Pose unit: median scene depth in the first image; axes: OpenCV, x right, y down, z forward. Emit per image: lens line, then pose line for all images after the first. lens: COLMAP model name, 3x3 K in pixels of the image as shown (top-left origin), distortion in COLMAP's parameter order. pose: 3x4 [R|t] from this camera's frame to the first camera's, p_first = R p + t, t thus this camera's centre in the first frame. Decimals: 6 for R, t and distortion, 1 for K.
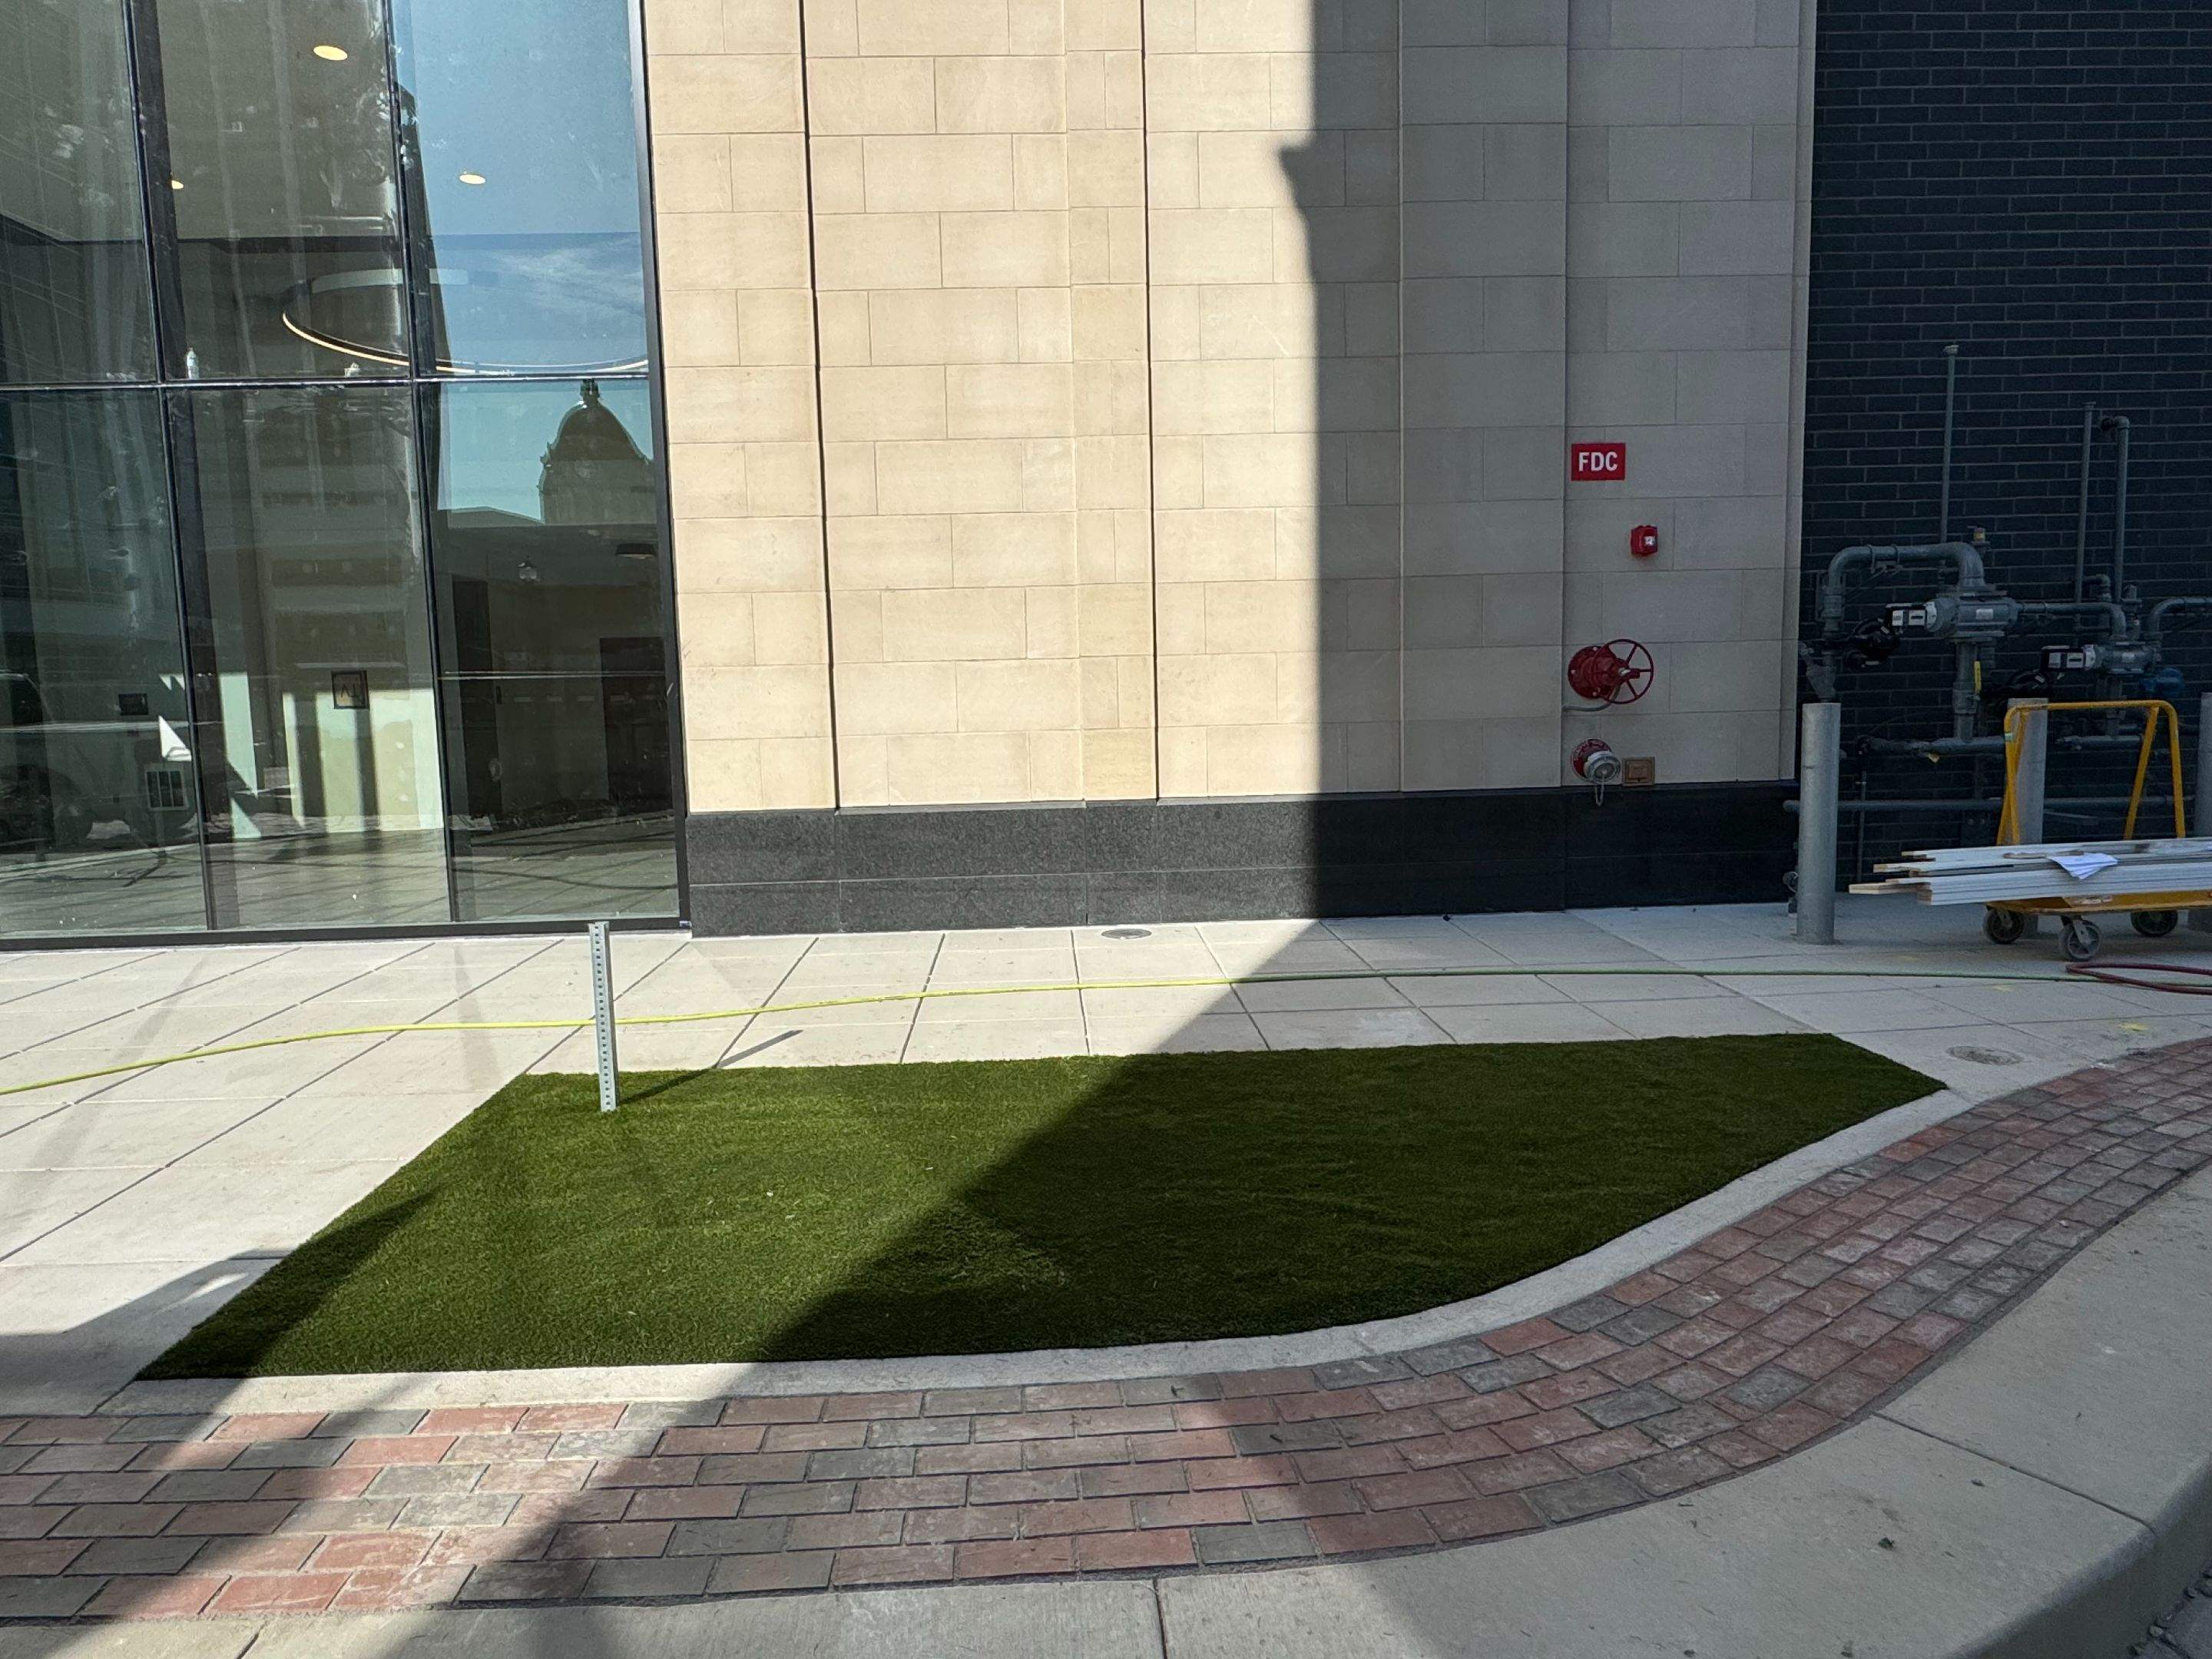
lens RADIAL K [[1373.8, 0, 1092.4], [0, 1373.8, 825.6], [0, 0, 1]] dist [-0.003397, 0.001550]
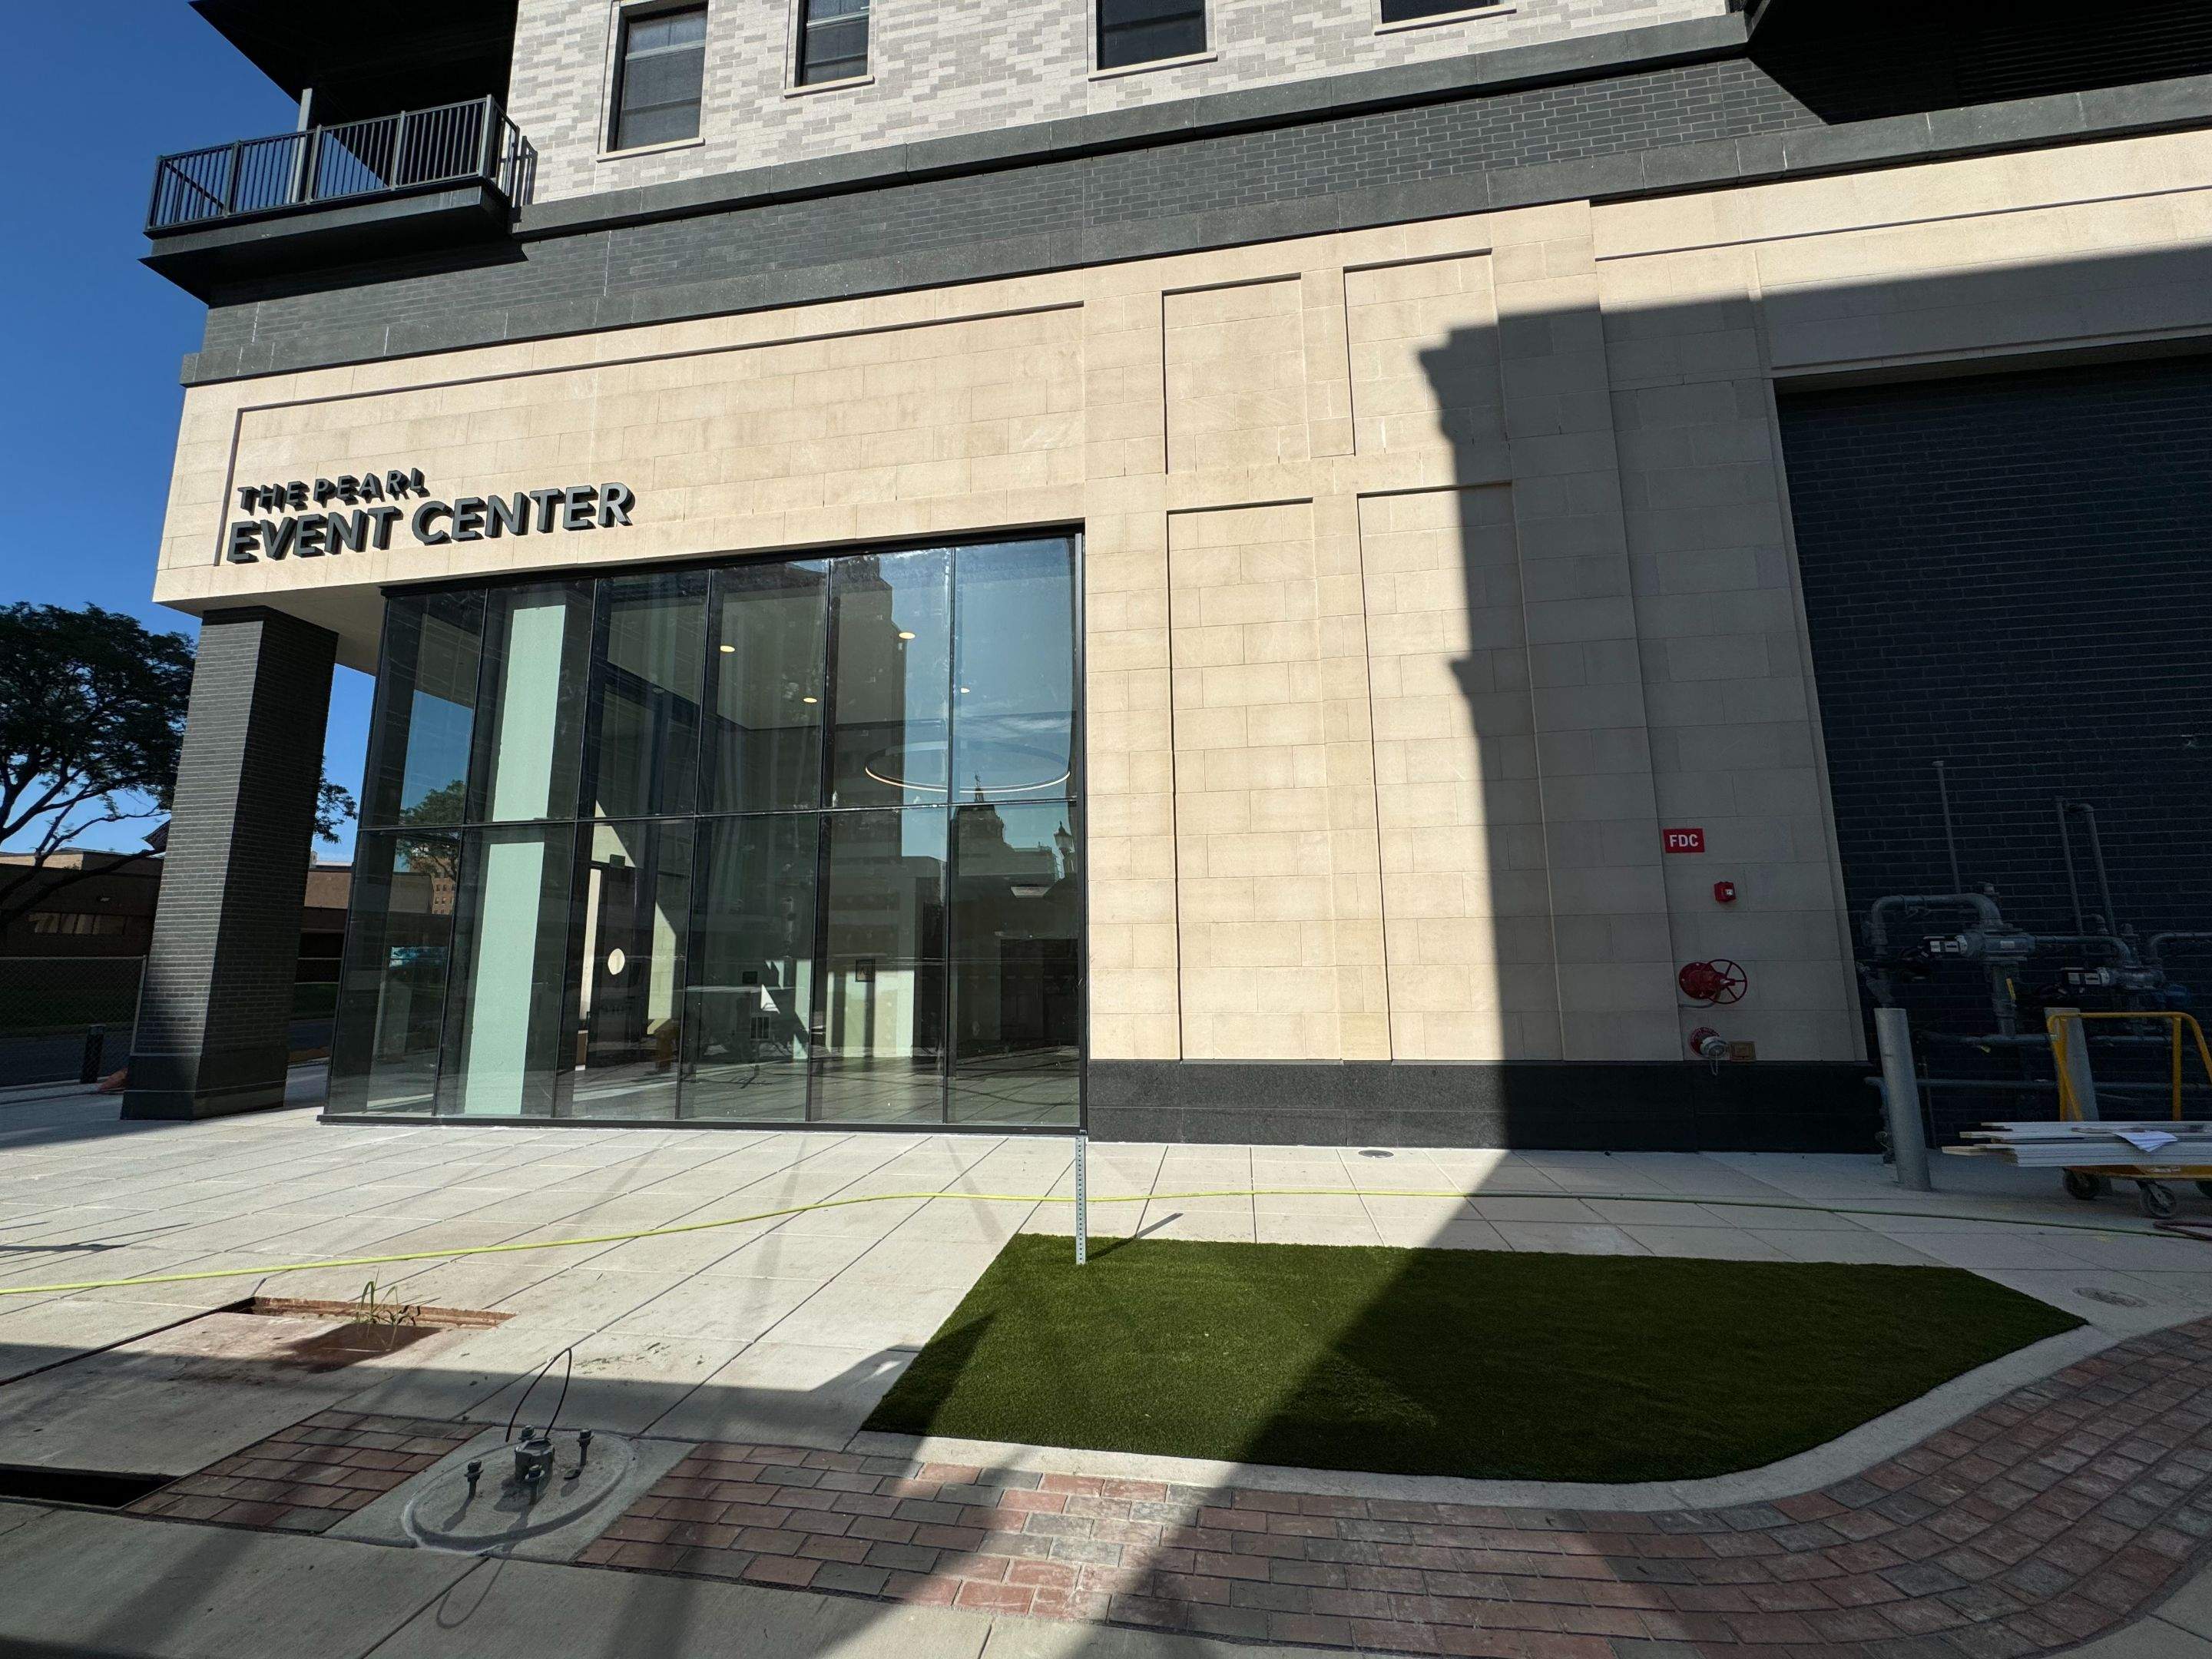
lens RADIAL K [[883.6, 0, 1104.6], [0, 883.6, 827.2], [0, 0, 1]] dist [-0.002812, 0.000275]
pose [[0.981969, -0.015557, -0.188402, -0.082797], [-0.032436, 0.967964, -0.248987, -0.016971], [0.186240, 0.250608, 0.950005, -0.053923]]
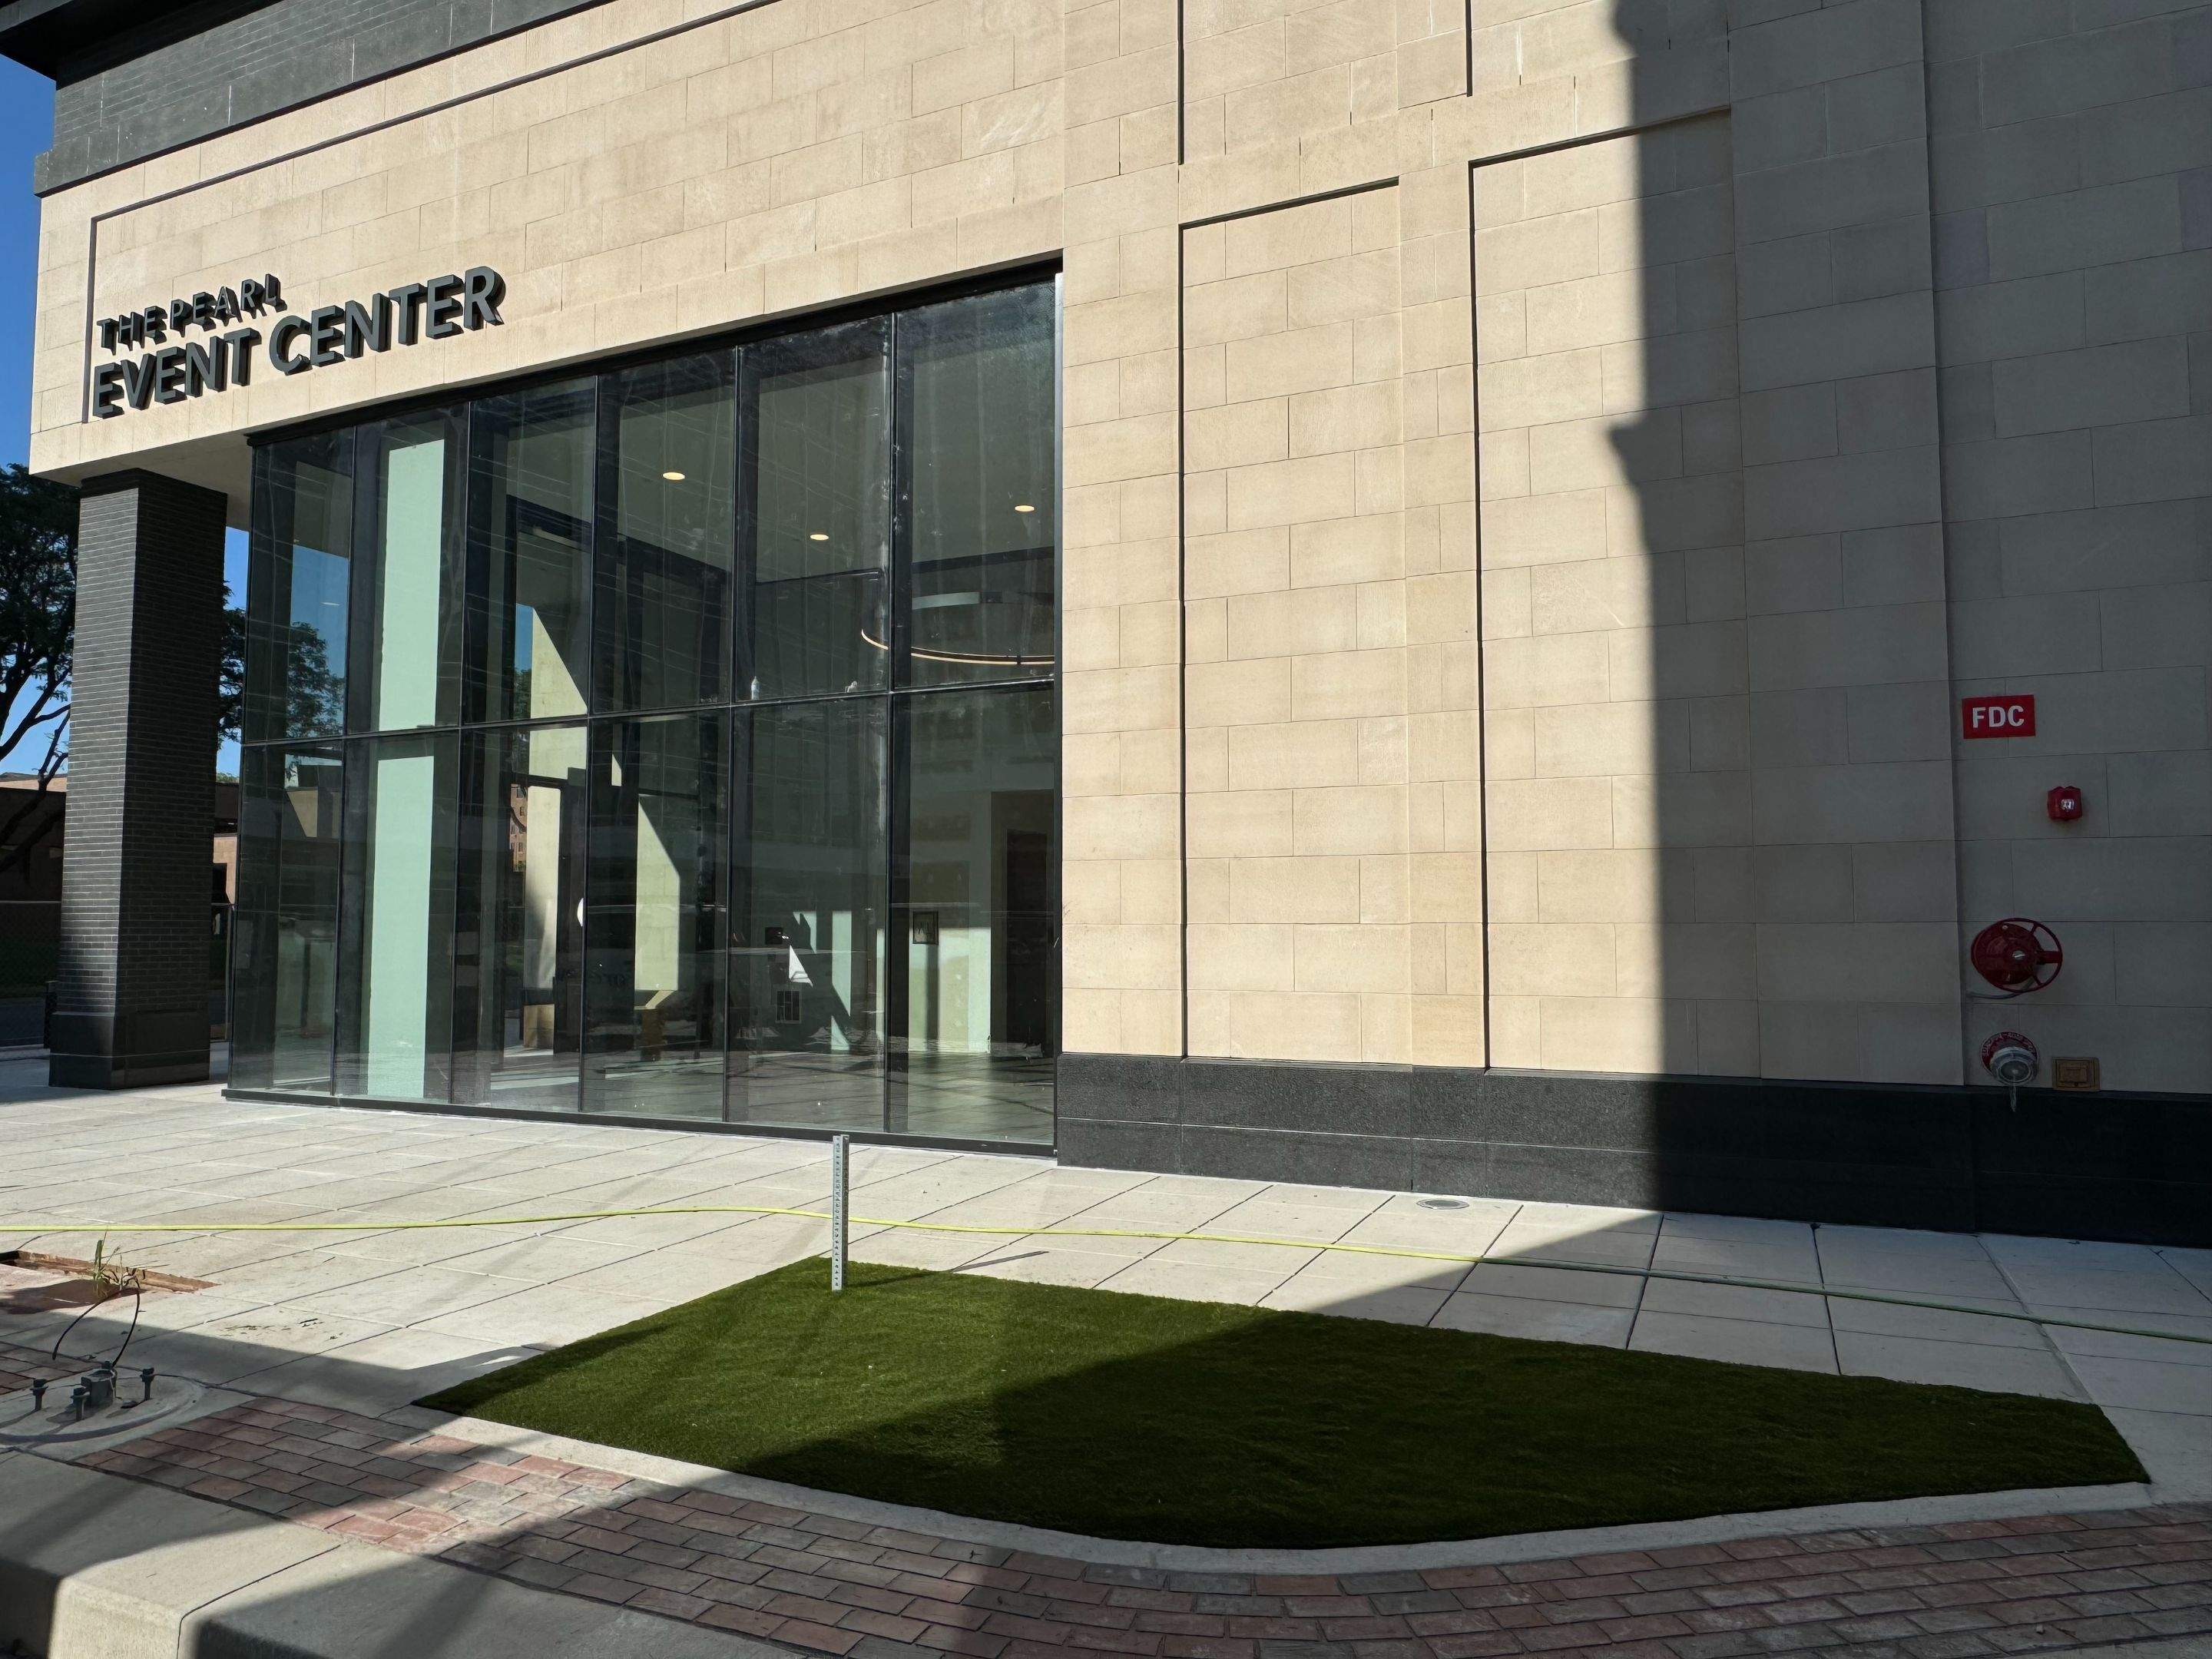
lens RADIAL K [[1452.3, 0, 1100.8], [0, 1452.3, 835.7], [0, 0, 1]] dist [-0.004265, 0.002441]
pose [[0.893875, -0.003880, -0.448300, 0.292678], [-0.068431, 0.987064, -0.144989, -0.015383], [0.443063, 0.160280, 0.882046, -0.074342]]
